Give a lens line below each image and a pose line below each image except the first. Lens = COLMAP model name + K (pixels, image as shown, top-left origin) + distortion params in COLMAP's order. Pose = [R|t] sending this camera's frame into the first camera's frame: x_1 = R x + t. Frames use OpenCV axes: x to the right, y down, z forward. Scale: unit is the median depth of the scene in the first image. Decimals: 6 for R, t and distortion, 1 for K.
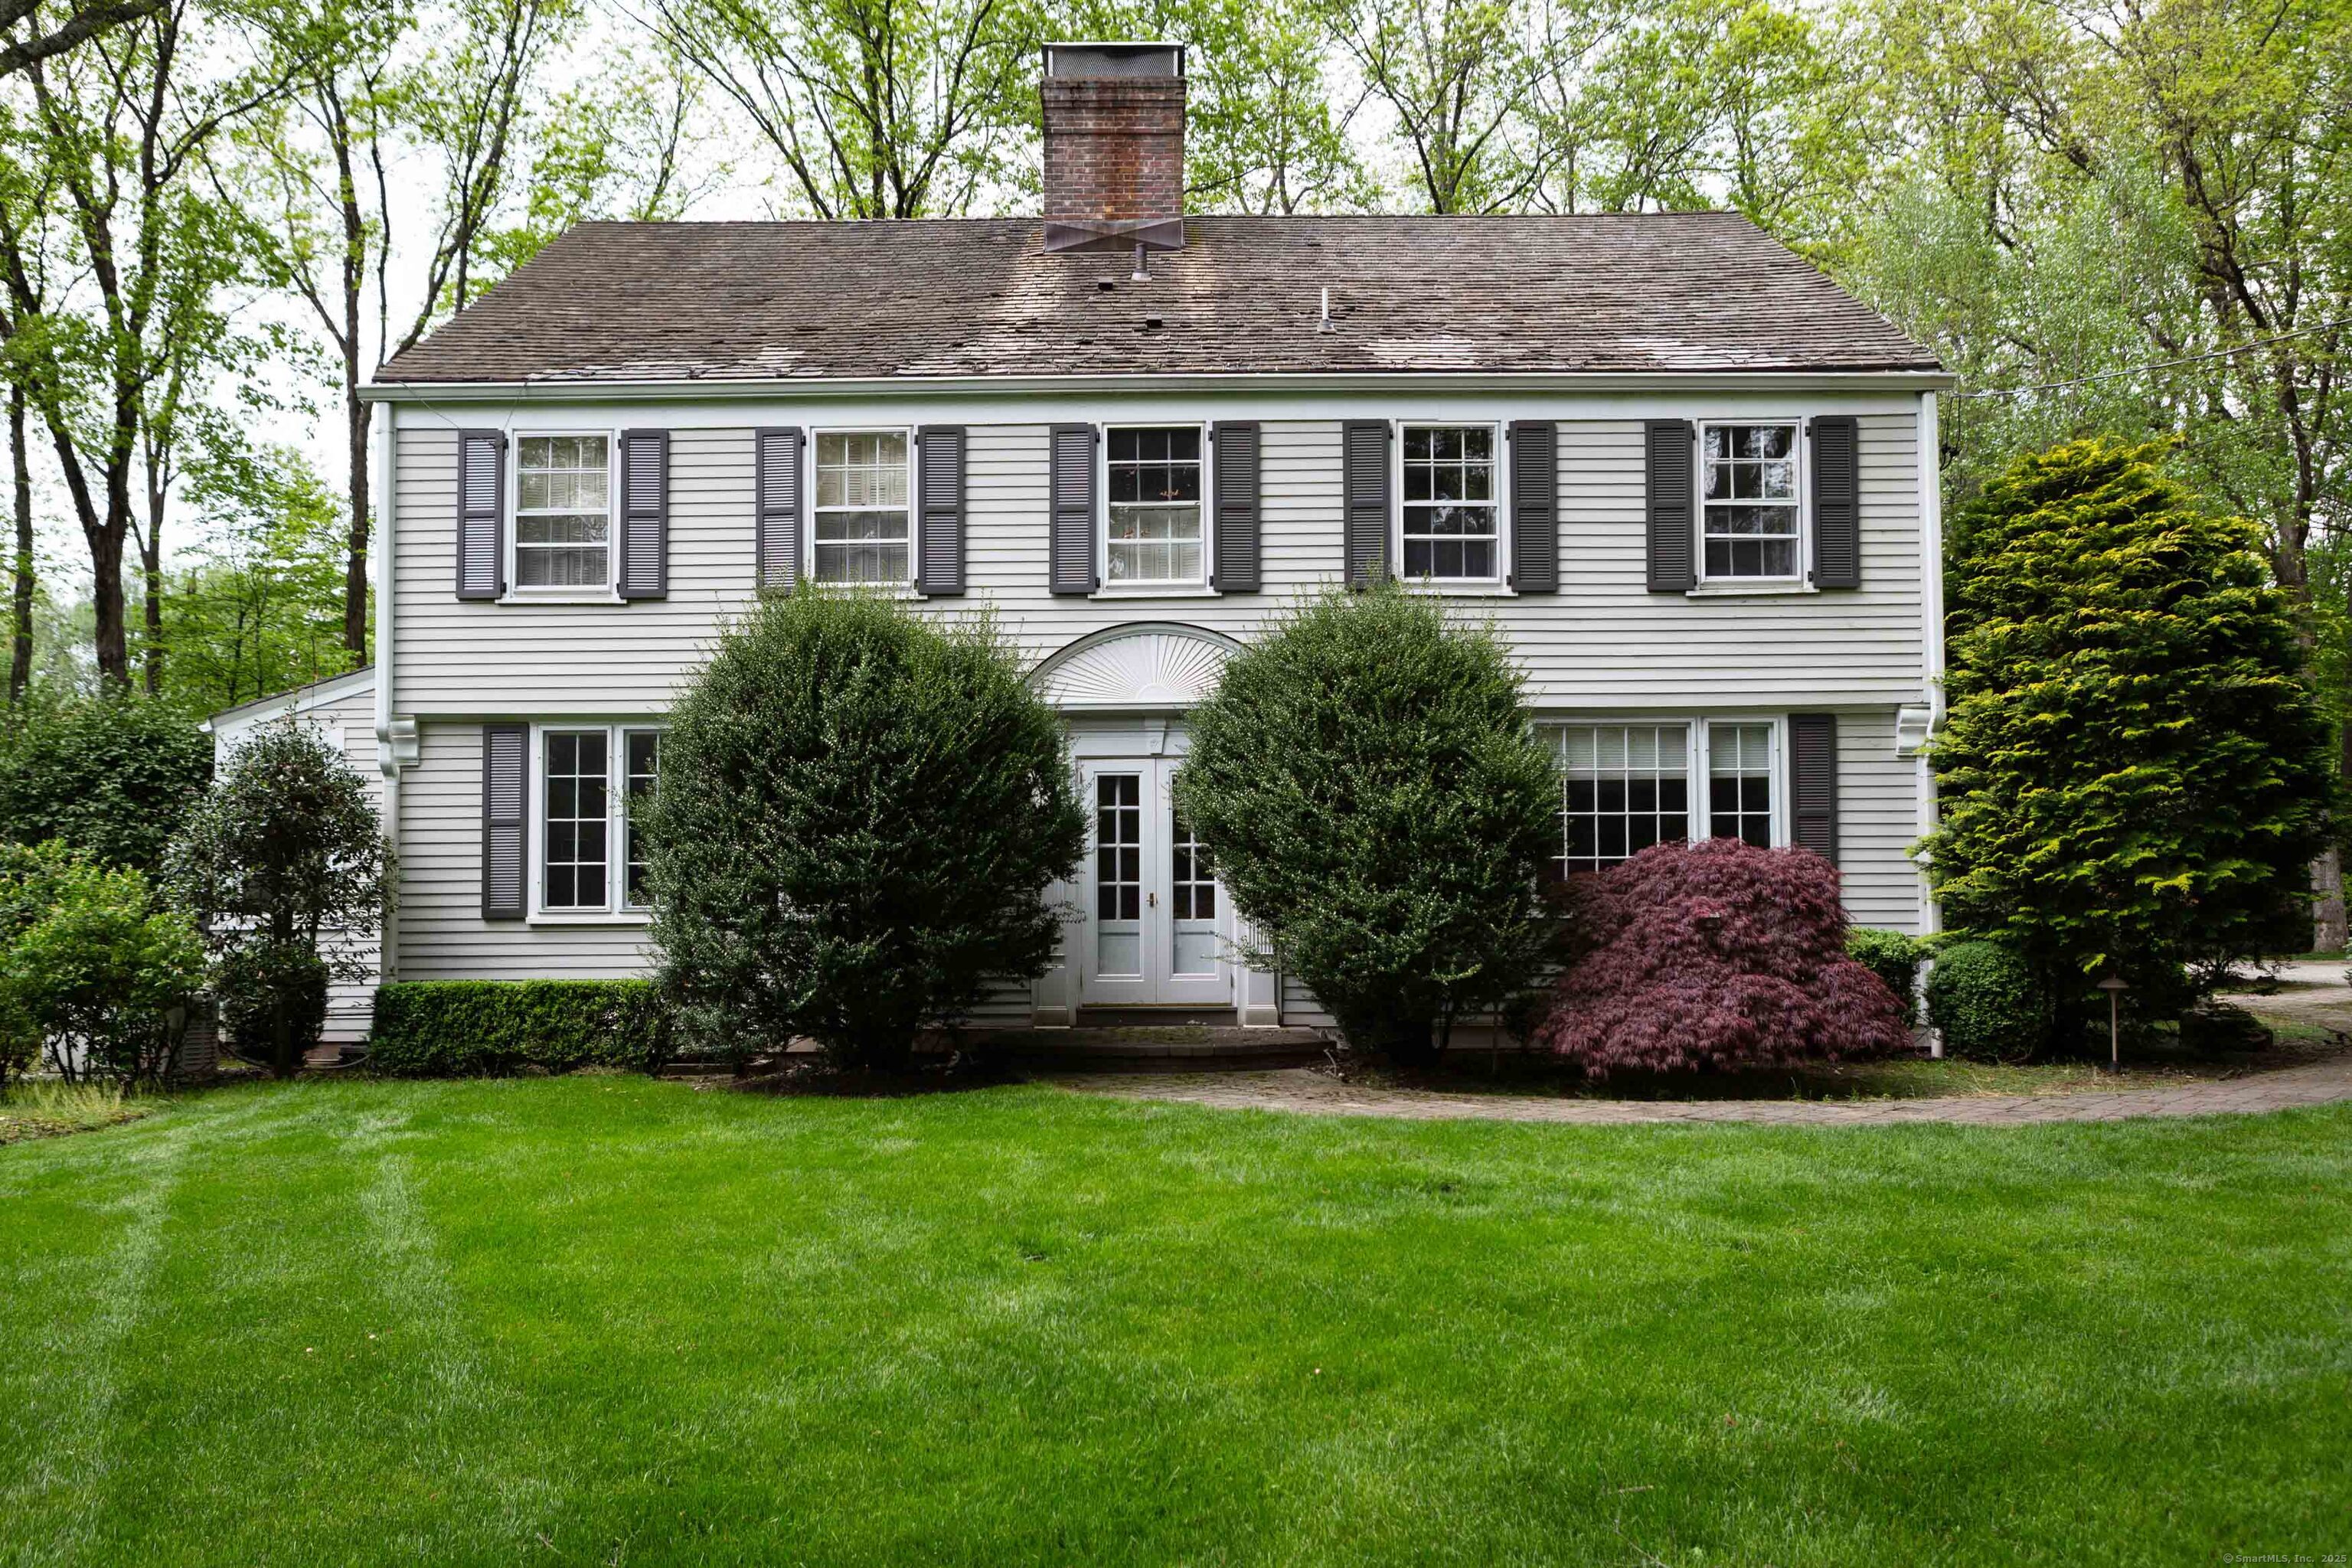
lens RADIAL K [[1585.7, 0, 1176.0], [0, 1585.7, 914.3], [0, 0, 1]] dist [-0.026435, 0.001852]
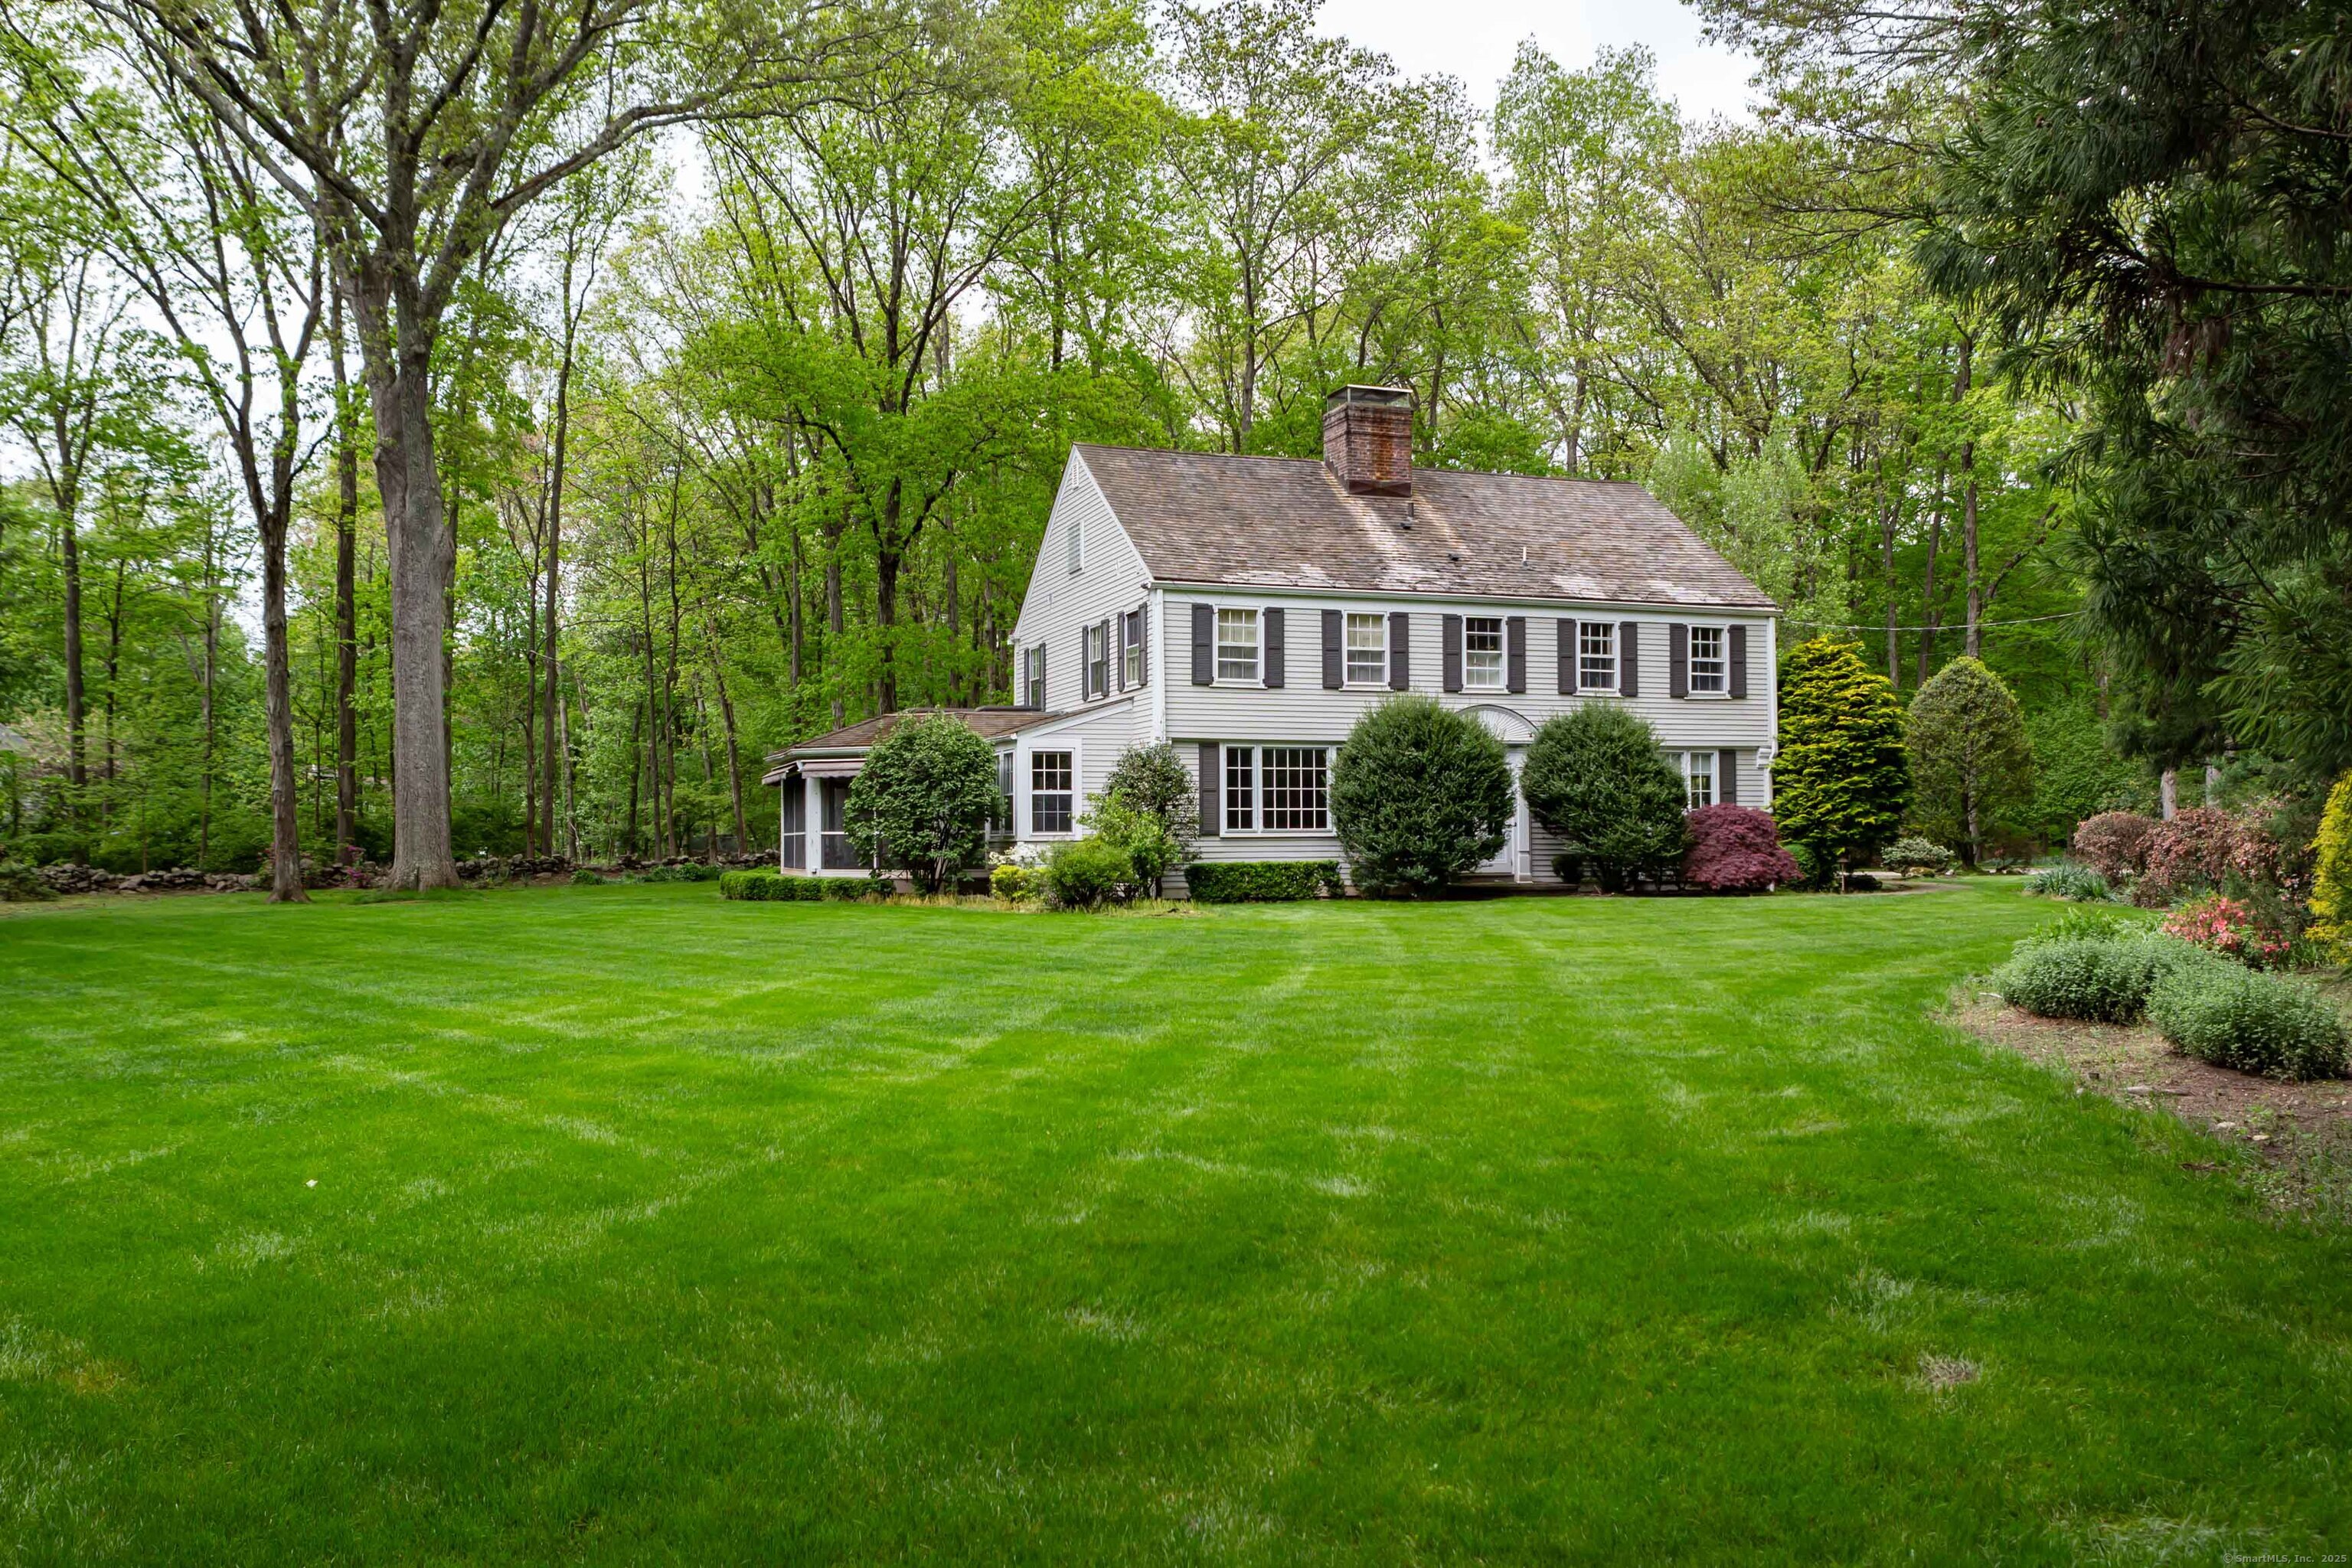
lens RADIAL K [[1585.7, 0, 1176.0], [0, 1585.7, 914.3], [0, 0, 1]] dist [-0.026435, 0.001852]
pose [[0.951906, -0.014836, 0.306030, -1.136626], [0.001817, 0.999083, 0.042782, 0.019008], [-0.306384, -0.040168, 0.951060, -1.040043]]
